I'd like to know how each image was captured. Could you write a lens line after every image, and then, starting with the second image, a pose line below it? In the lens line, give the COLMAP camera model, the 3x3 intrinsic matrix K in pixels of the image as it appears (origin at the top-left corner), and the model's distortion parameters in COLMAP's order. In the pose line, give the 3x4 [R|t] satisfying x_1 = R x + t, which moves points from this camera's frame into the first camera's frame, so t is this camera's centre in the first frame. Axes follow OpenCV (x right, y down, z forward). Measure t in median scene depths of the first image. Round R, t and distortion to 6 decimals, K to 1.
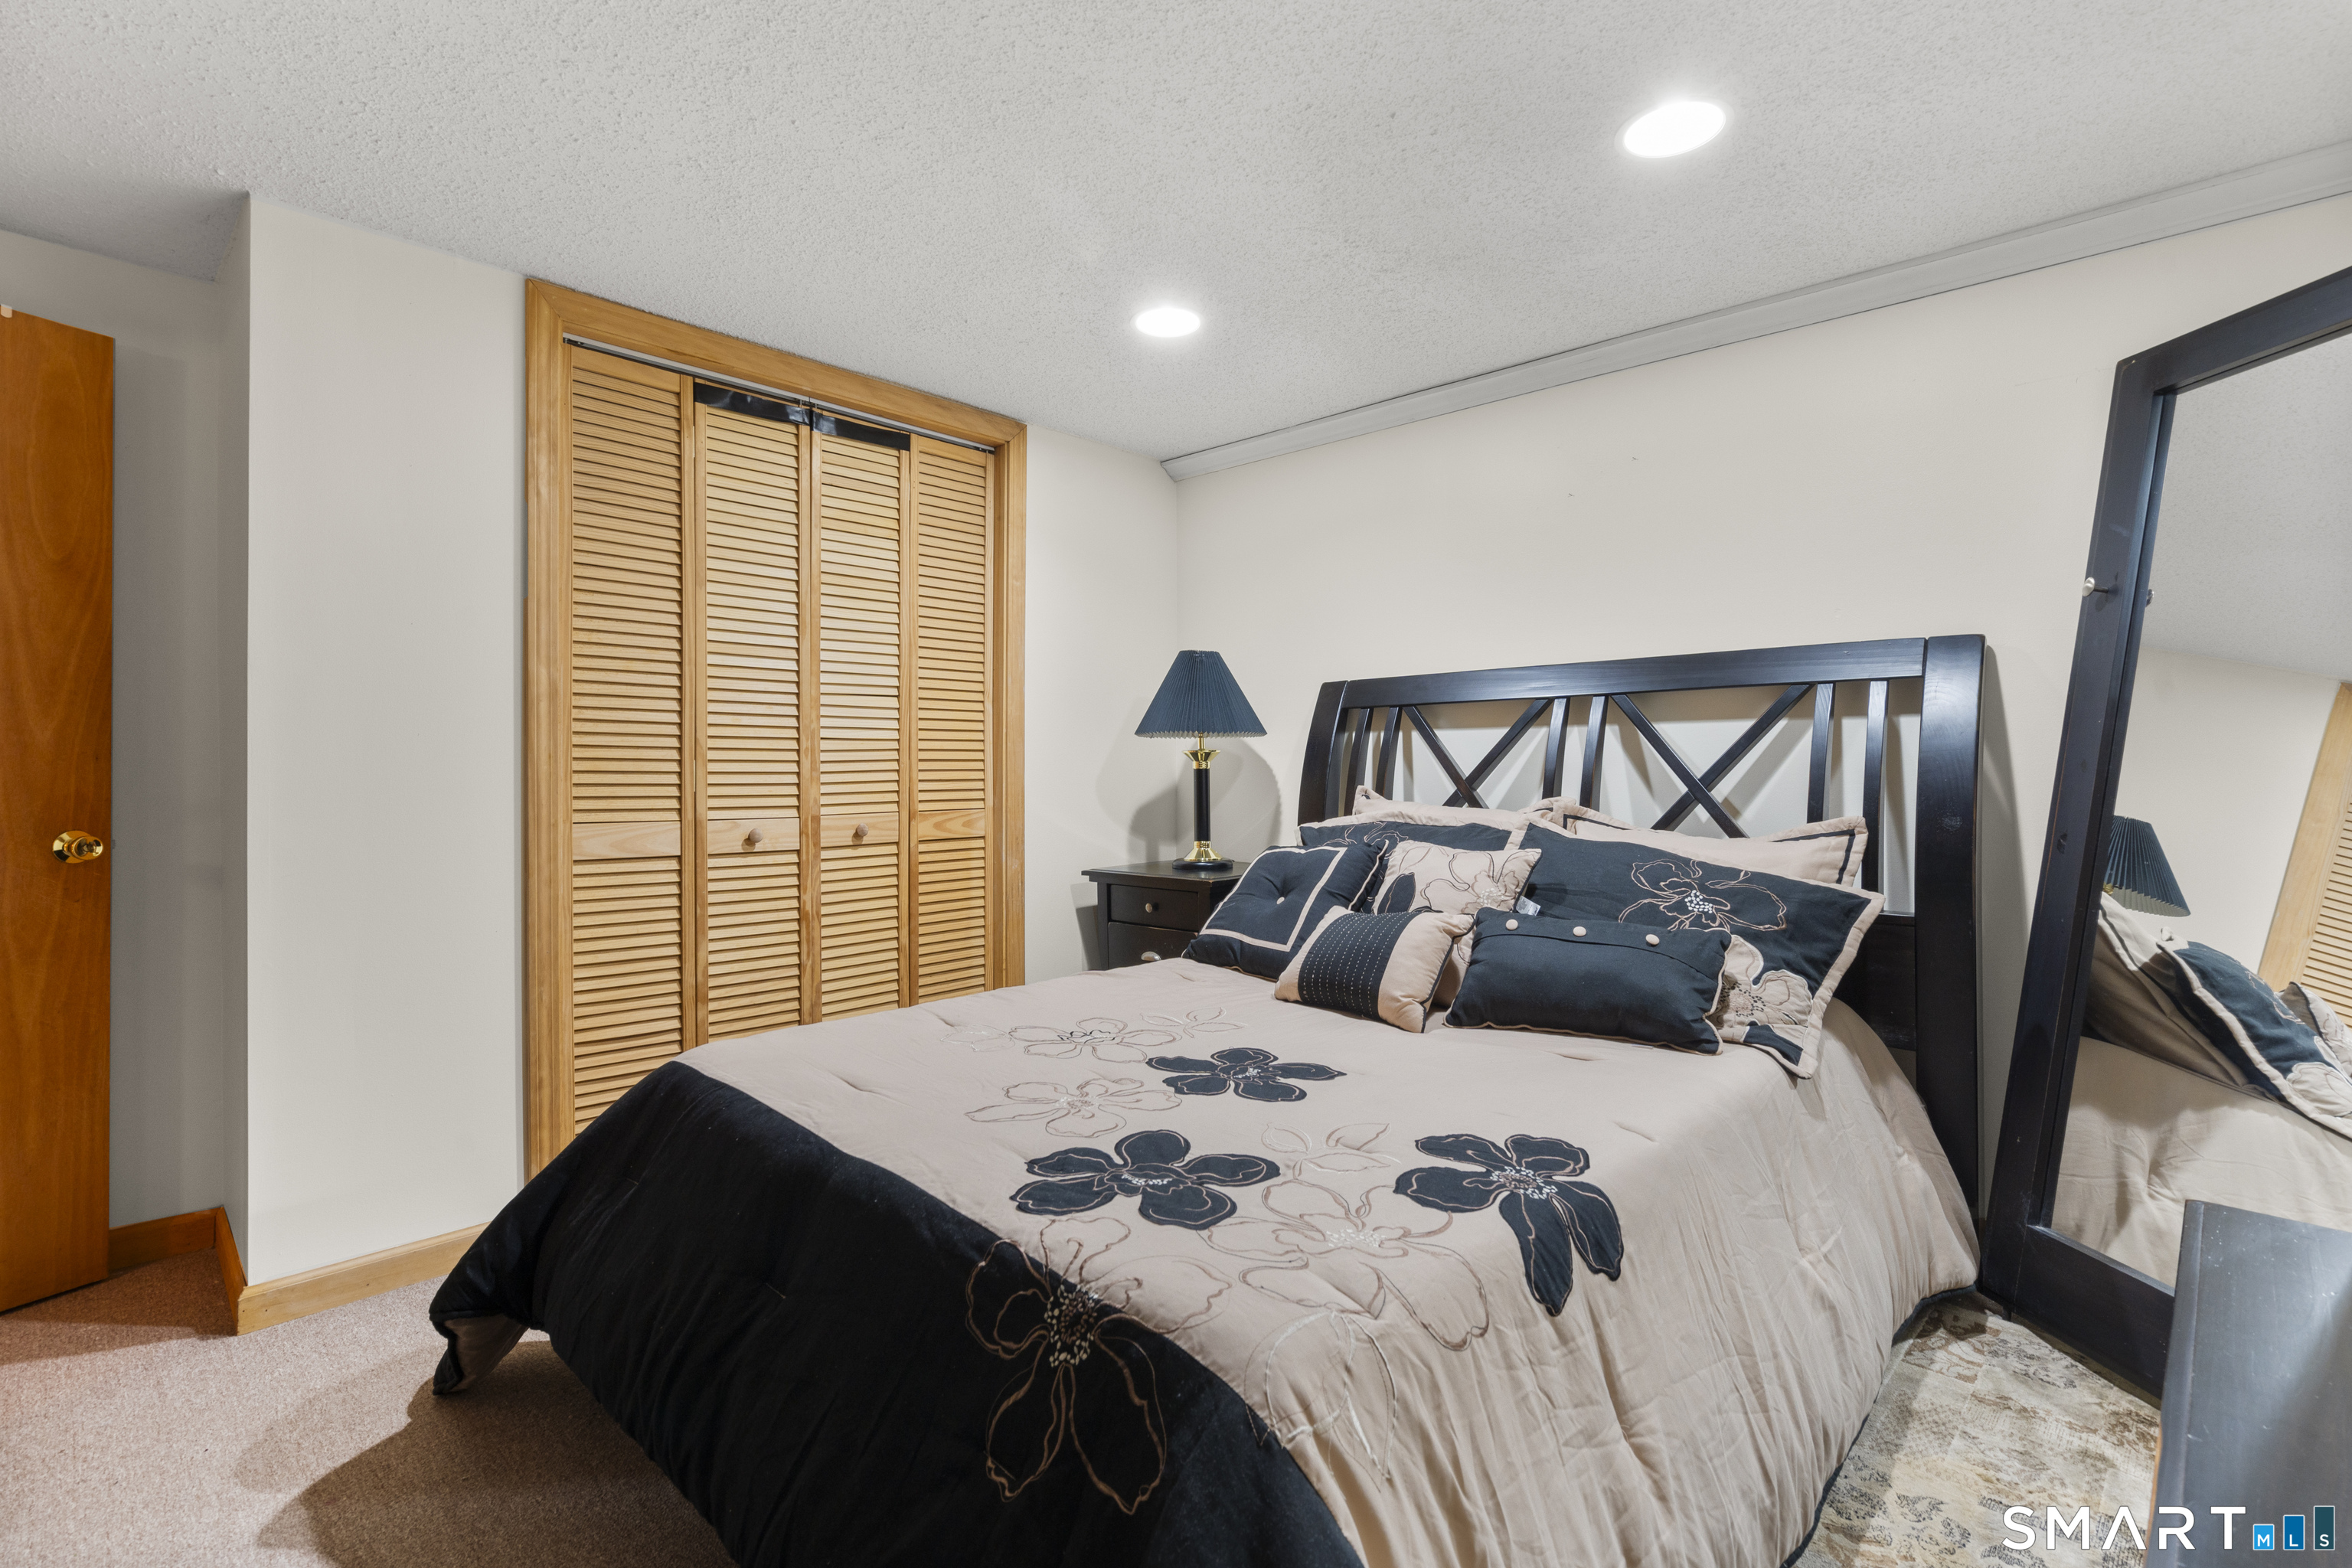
lens RADIAL K [[1061.4, 0, 1174.0], [0, 1061.4, 764.0], [0, 0, 1]] dist [-0.002368, -0.000182]
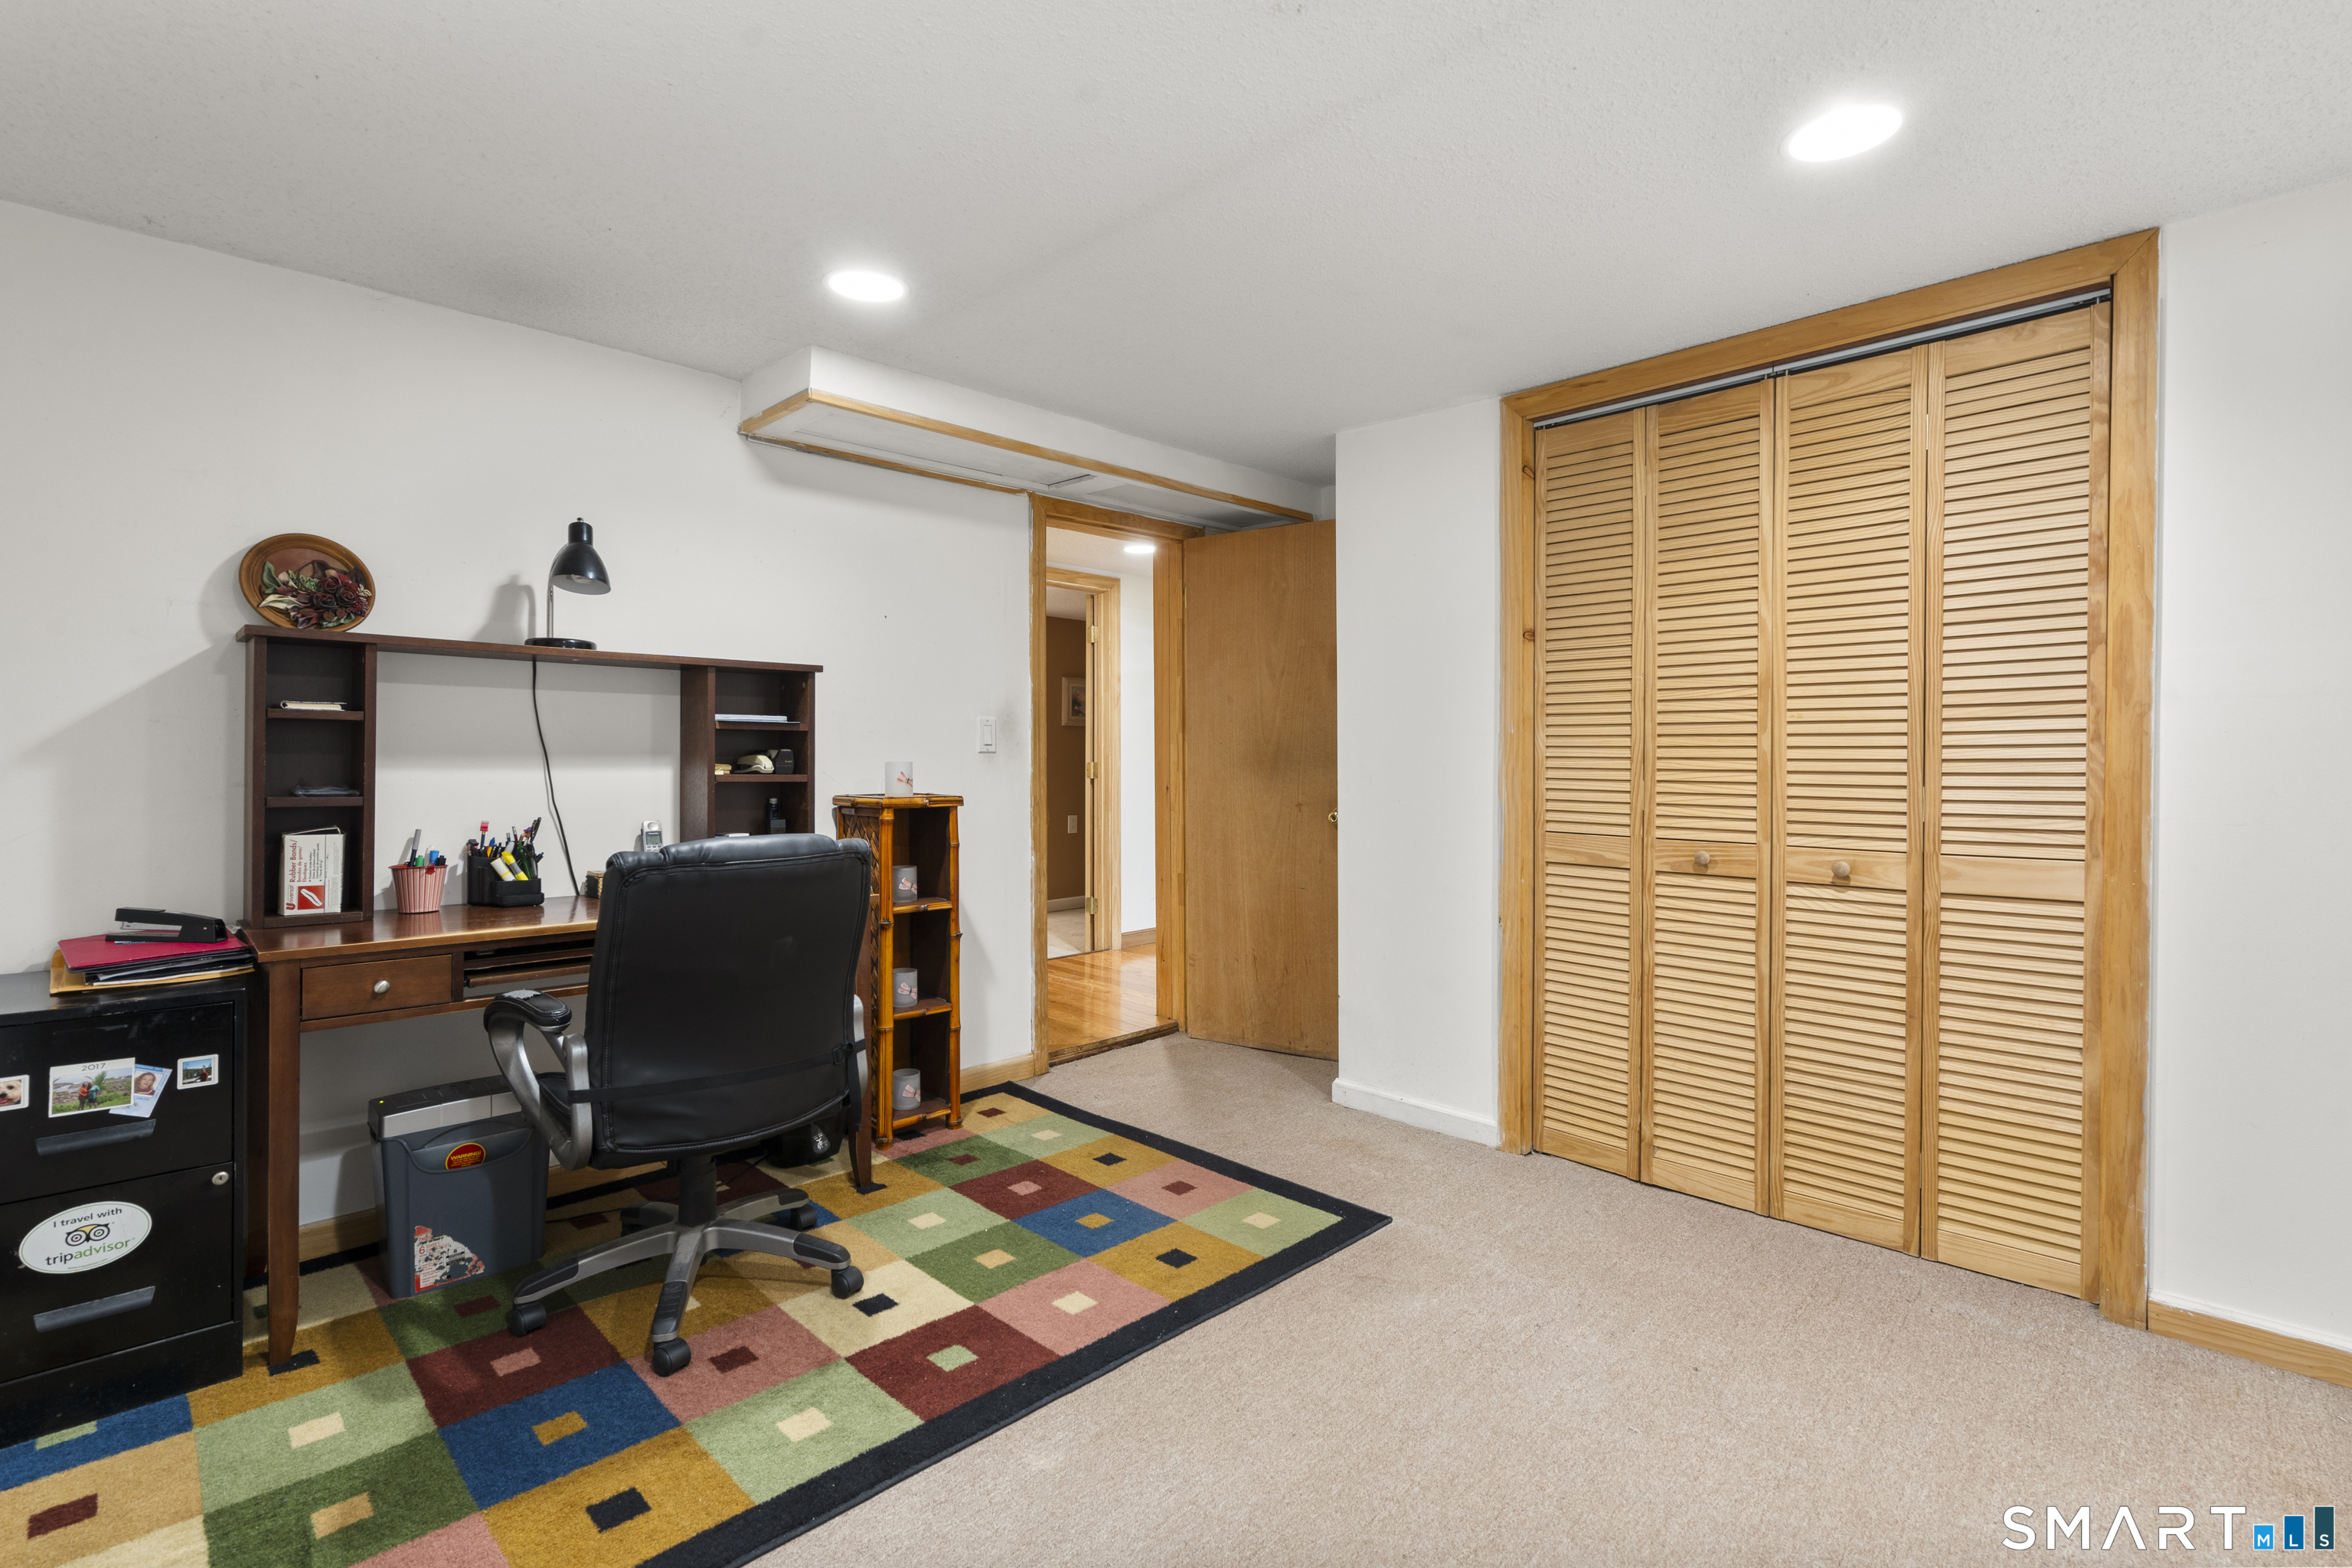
lens RADIAL K [[1061.4, 0, 1175.0], [0, 1061.4, 782.2], [0, 0, 1]] dist [-0.002368, -0.000182]
pose [[-0.043313, 0.005573, -0.999046, 0.508352], [-0.010868, 0.999923, 0.006049, -0.003717], [0.999002, 0.011120, -0.043249, 0.493302]]
